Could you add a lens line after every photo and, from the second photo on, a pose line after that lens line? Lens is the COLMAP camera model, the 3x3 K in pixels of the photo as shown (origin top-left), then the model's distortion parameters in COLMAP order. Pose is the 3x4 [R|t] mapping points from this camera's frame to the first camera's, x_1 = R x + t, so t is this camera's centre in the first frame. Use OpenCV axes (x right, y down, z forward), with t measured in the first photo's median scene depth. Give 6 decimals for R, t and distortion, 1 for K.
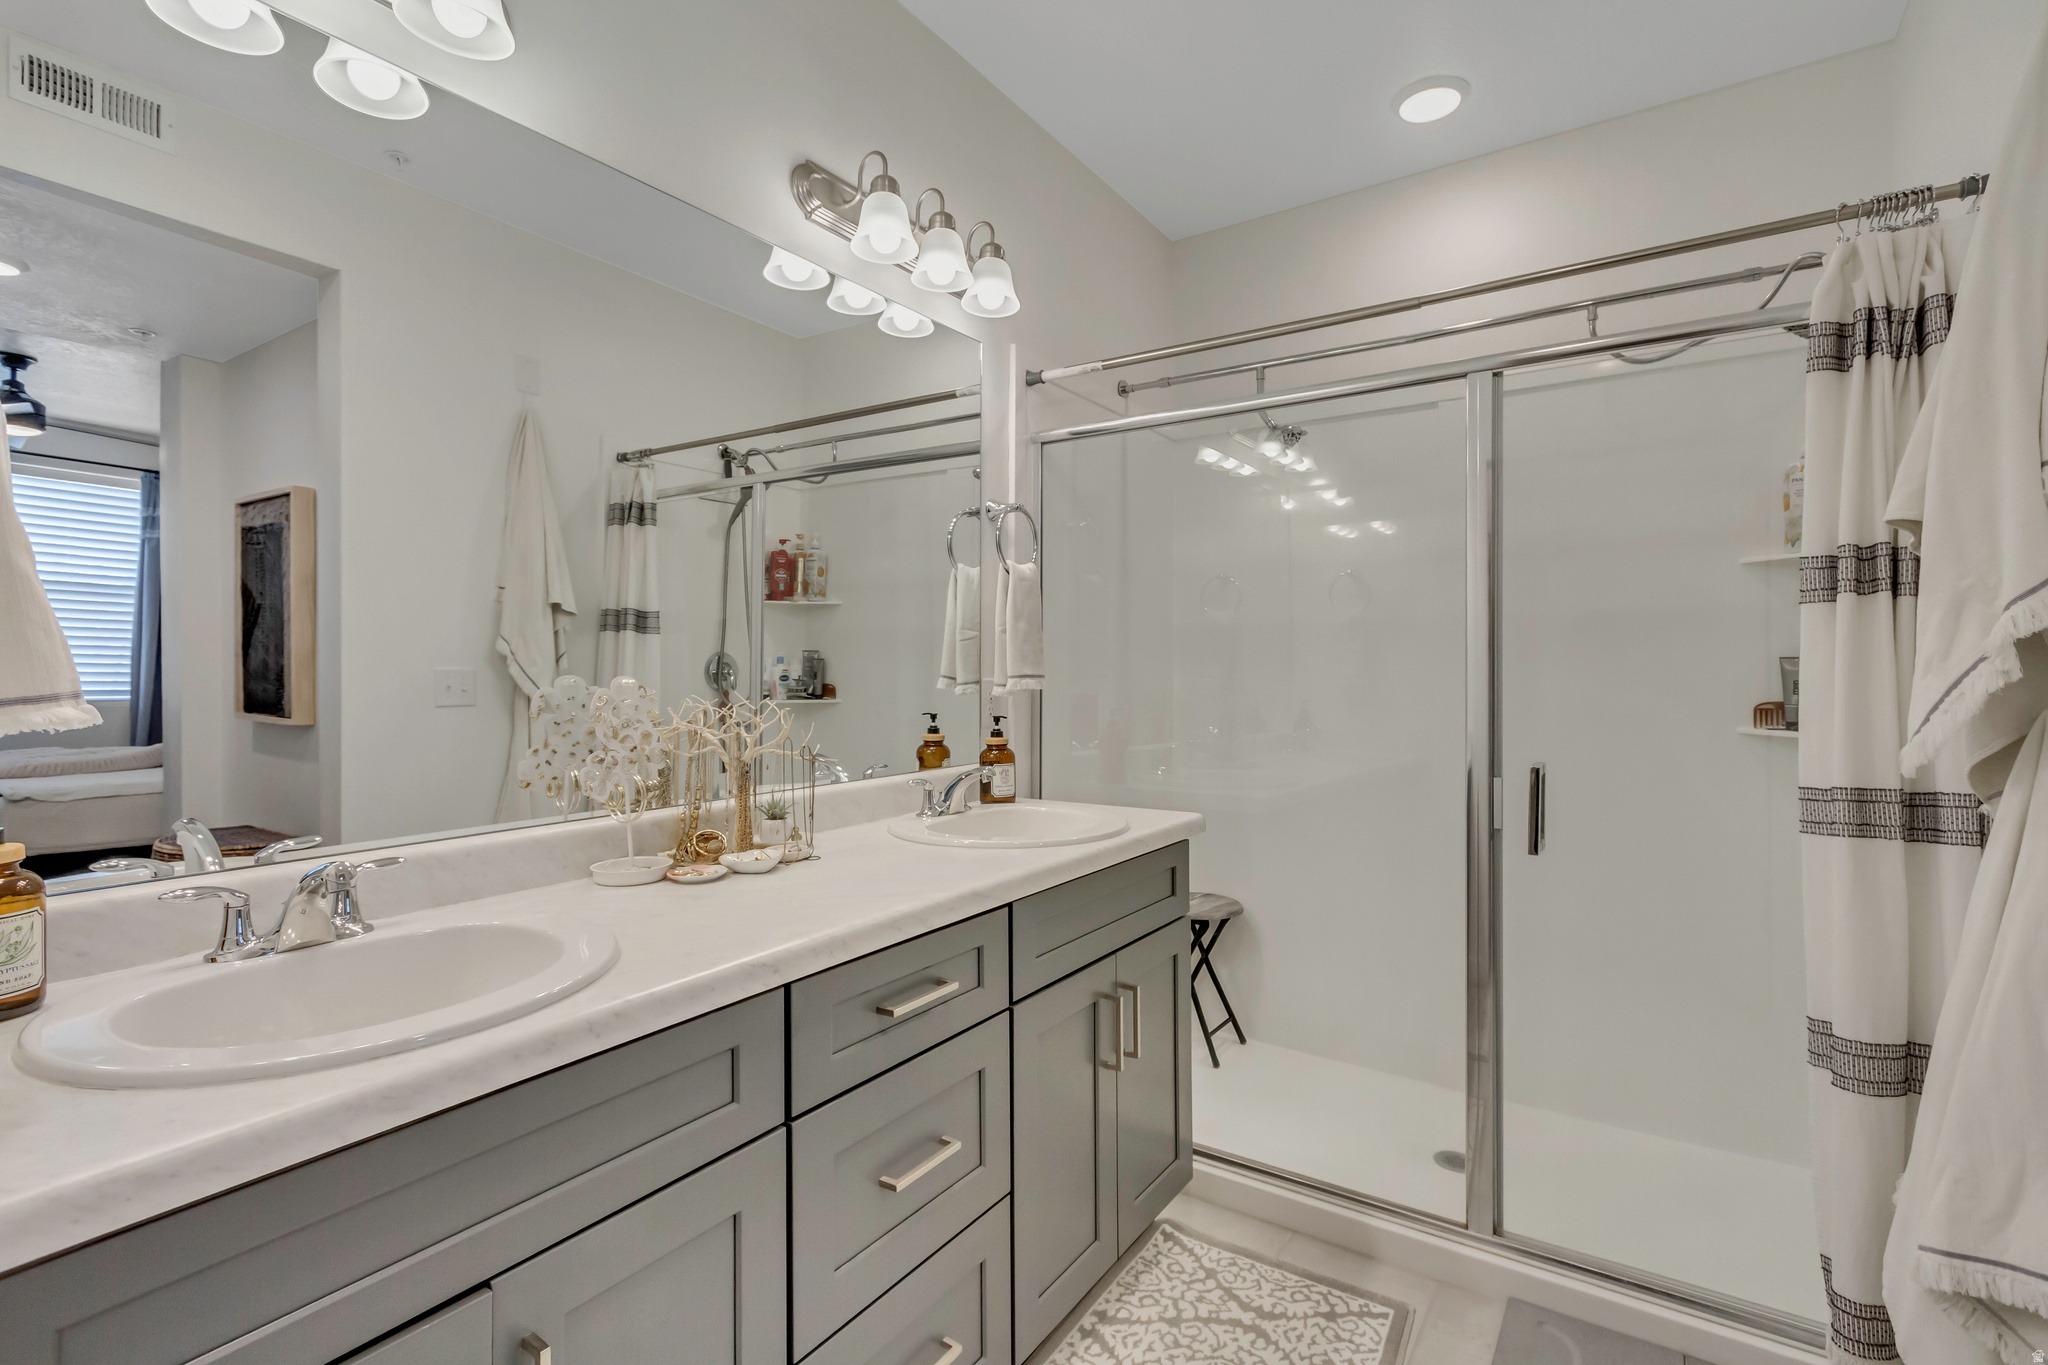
lens RADIAL K [[941.6, 0, 1022.3], [0, 941.6, 666.3], [0, 0, 1]] dist [0.005918, -0.001384]
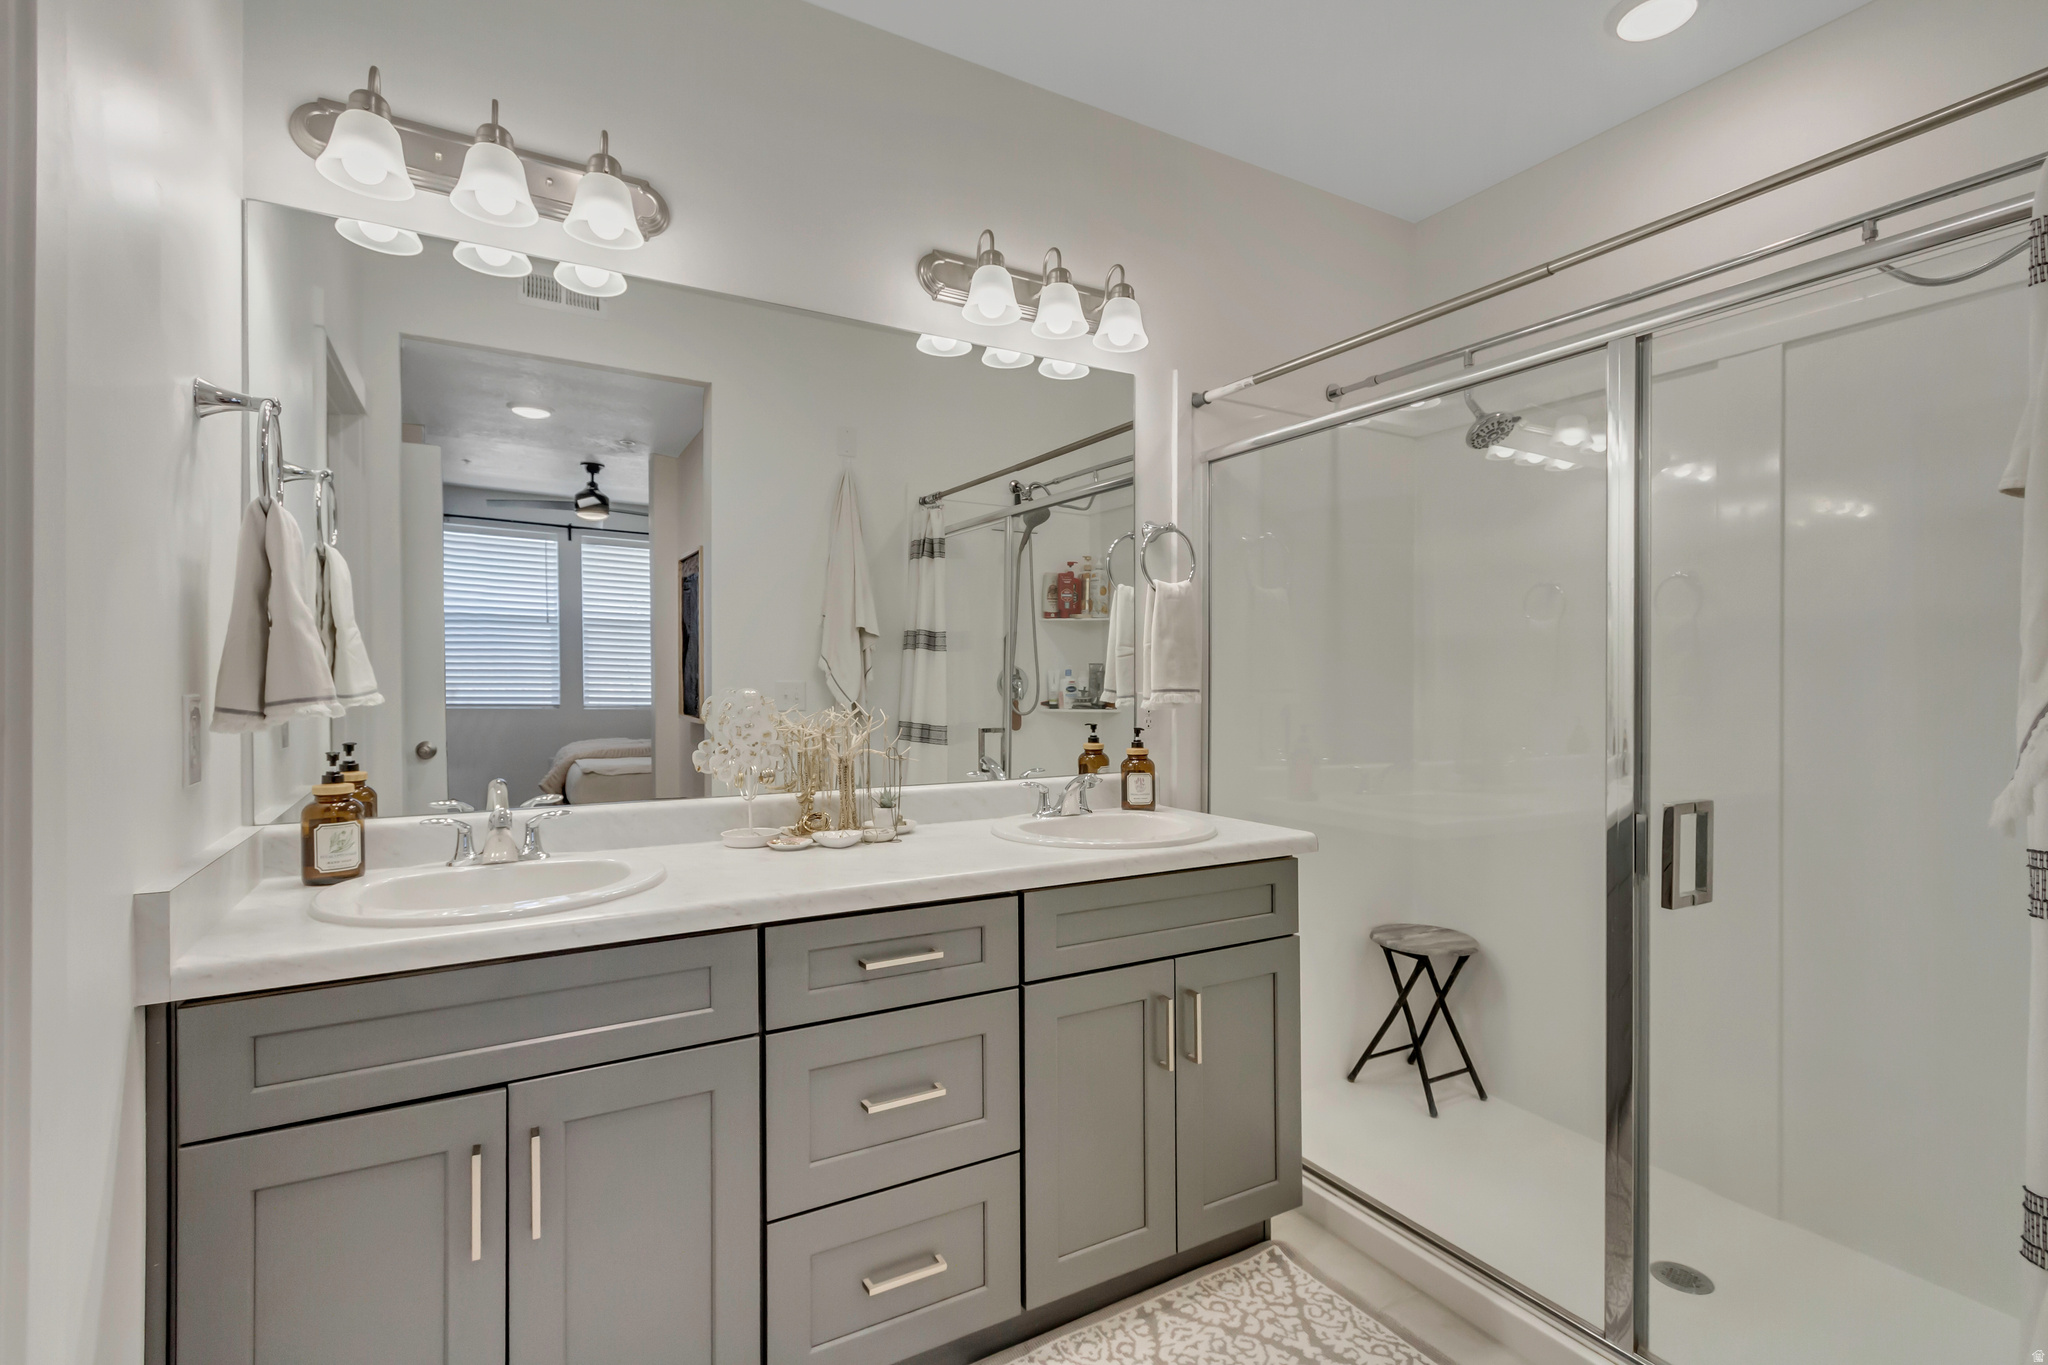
lens RADIAL K [[941.6, 0, 1028.3], [0, 941.6, 675.5], [0, 0, 1]] dist [0.005918, -0.001384]
pose [[0.897912, 0.000969, -0.440174, 0.327880], [-0.001578, 0.999998, -0.001019, -0.004443], [0.440172, 0.001610, 0.897912, -0.002922]]
